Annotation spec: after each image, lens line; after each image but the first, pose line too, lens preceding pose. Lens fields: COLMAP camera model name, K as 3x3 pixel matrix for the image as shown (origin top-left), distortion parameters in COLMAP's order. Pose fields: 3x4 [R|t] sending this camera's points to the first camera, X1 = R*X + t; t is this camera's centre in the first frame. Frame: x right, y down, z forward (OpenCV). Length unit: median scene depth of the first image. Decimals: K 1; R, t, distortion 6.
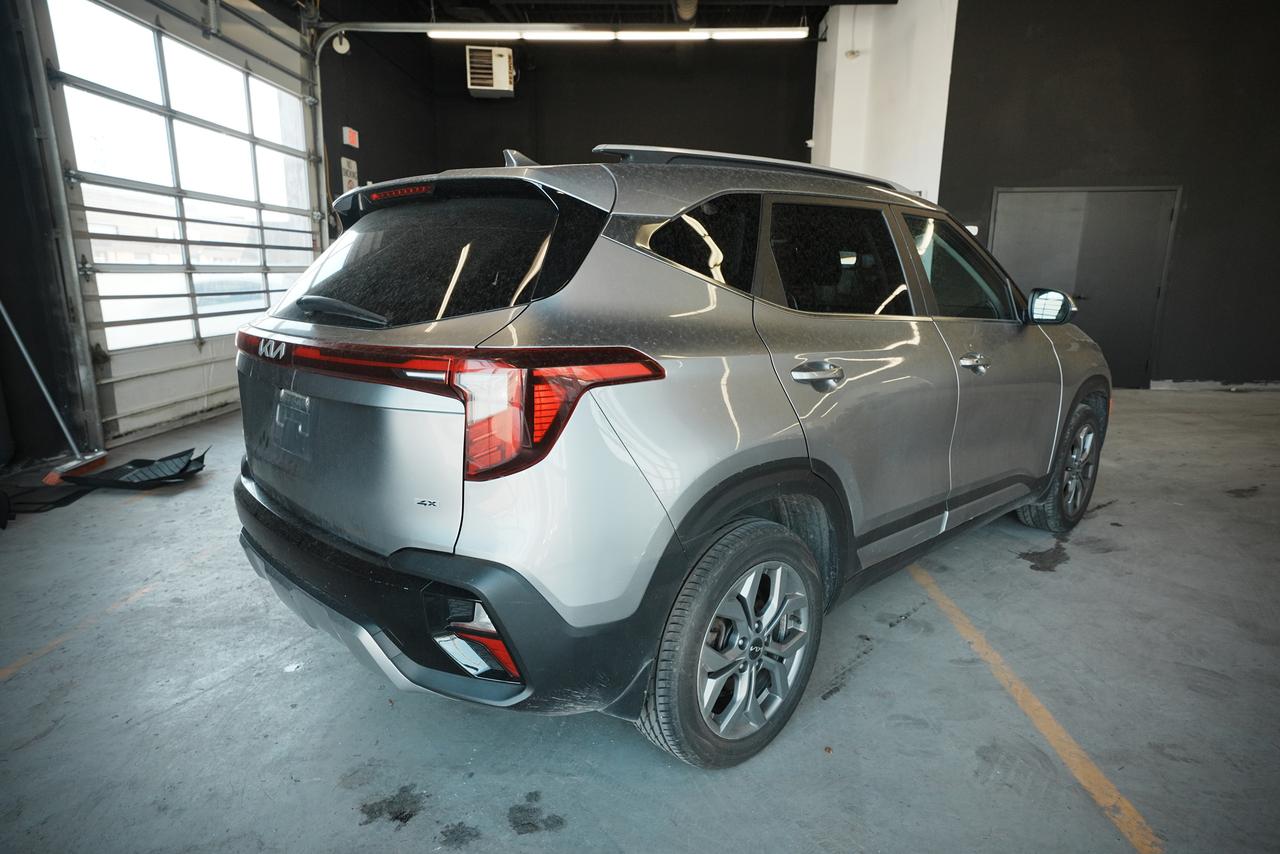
lens RADIAL K [[746.6, 0, 640.0], [0, 746.6, 427.0], [0, 0, 1]] dist [-0.003178, 0.034312]
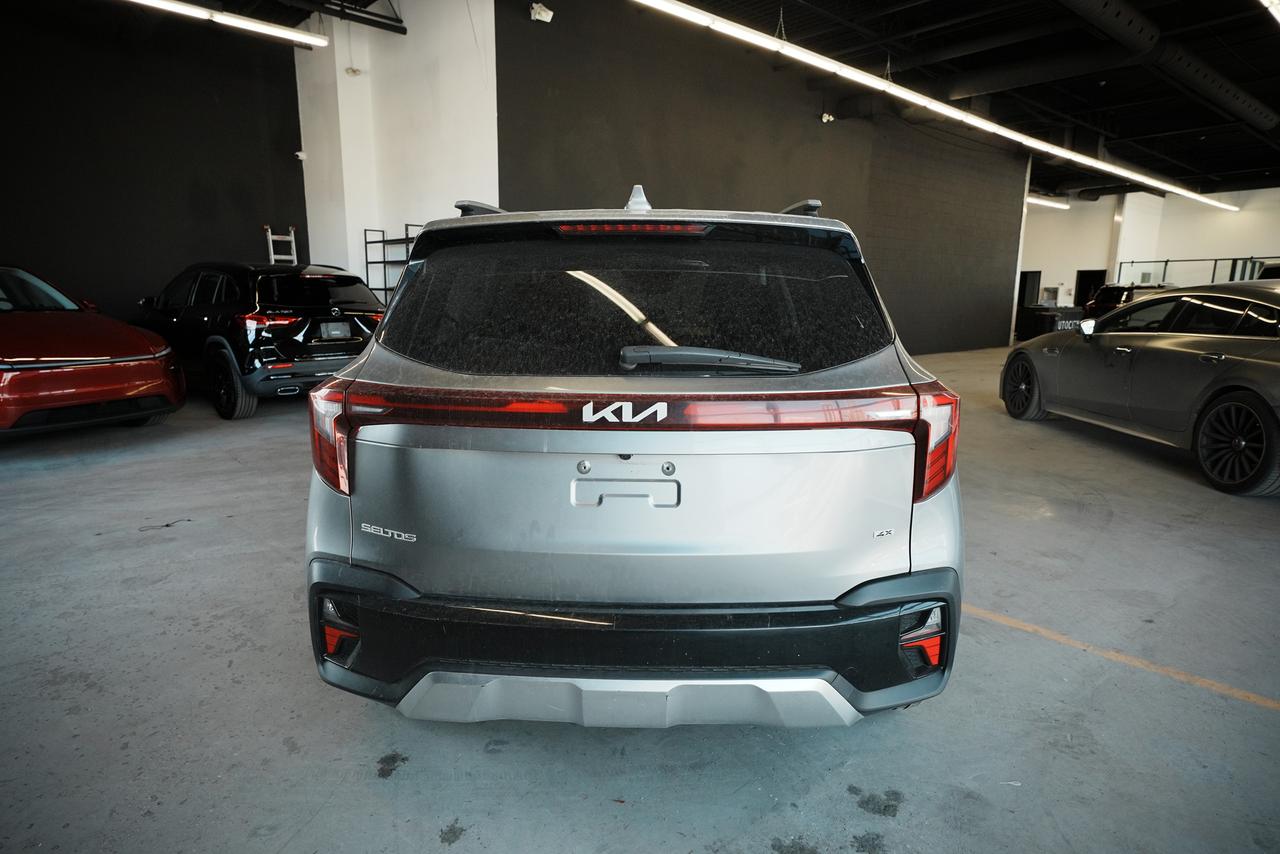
lens RADIAL K [[746.6, 0, 640.0], [0, 746.6, 427.0], [0, 0, 1]] dist [-0.003178, 0.034312]
pose [[0.714151, -0.130661, 0.687688, -0.278418], [0.145337, 0.988693, 0.036922, -0.030916], [-0.684737, 0.073578, 0.725066, 0.101411]]
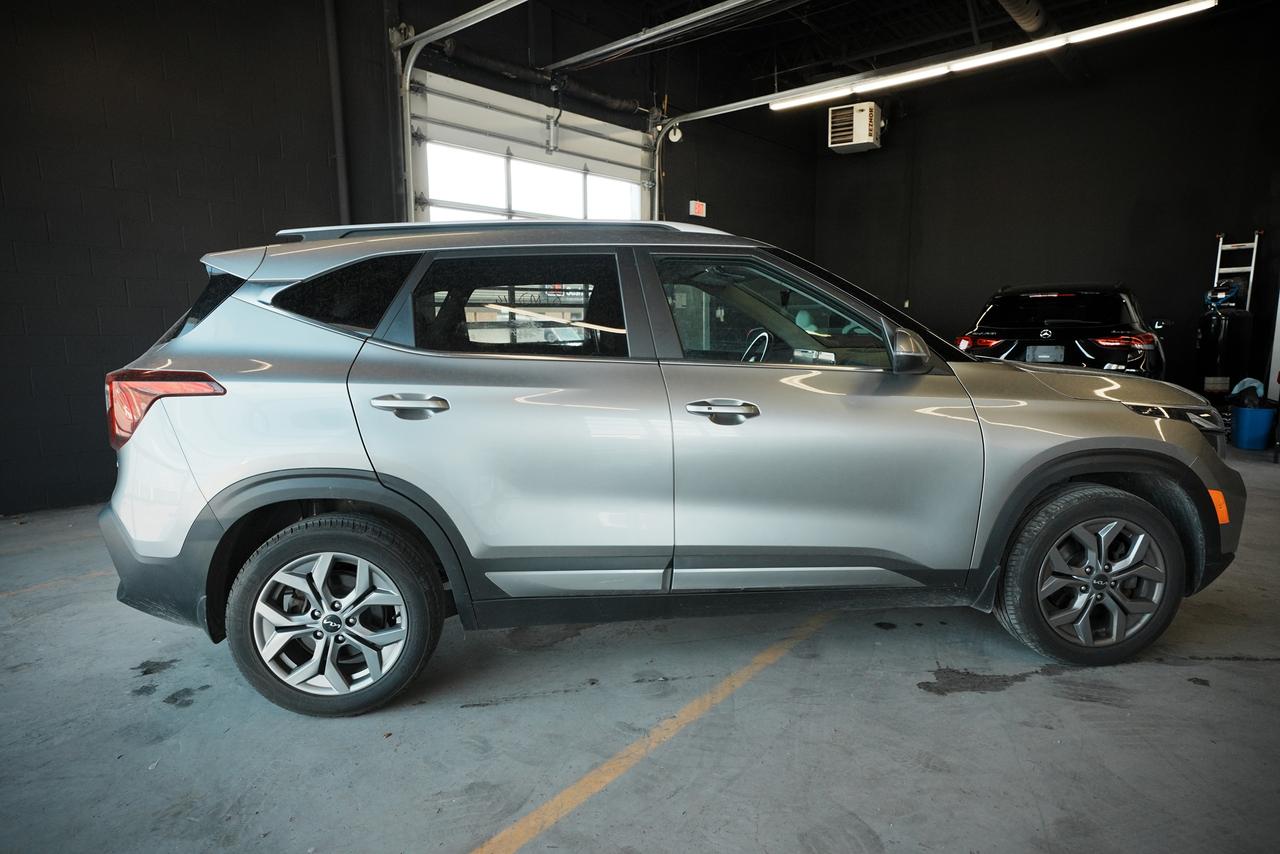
lens RADIAL K [[746.6, 0, 640.0], [0, 746.6, 427.0], [0, 0, 1]] dist [-0.003178, 0.034312]
pose [[0.789636, 0.065612, -0.610058, 0.357966], [-0.106316, 0.993858, -0.030723, -0.011095], [0.604295, 0.089119, 0.791761, 0.086523]]
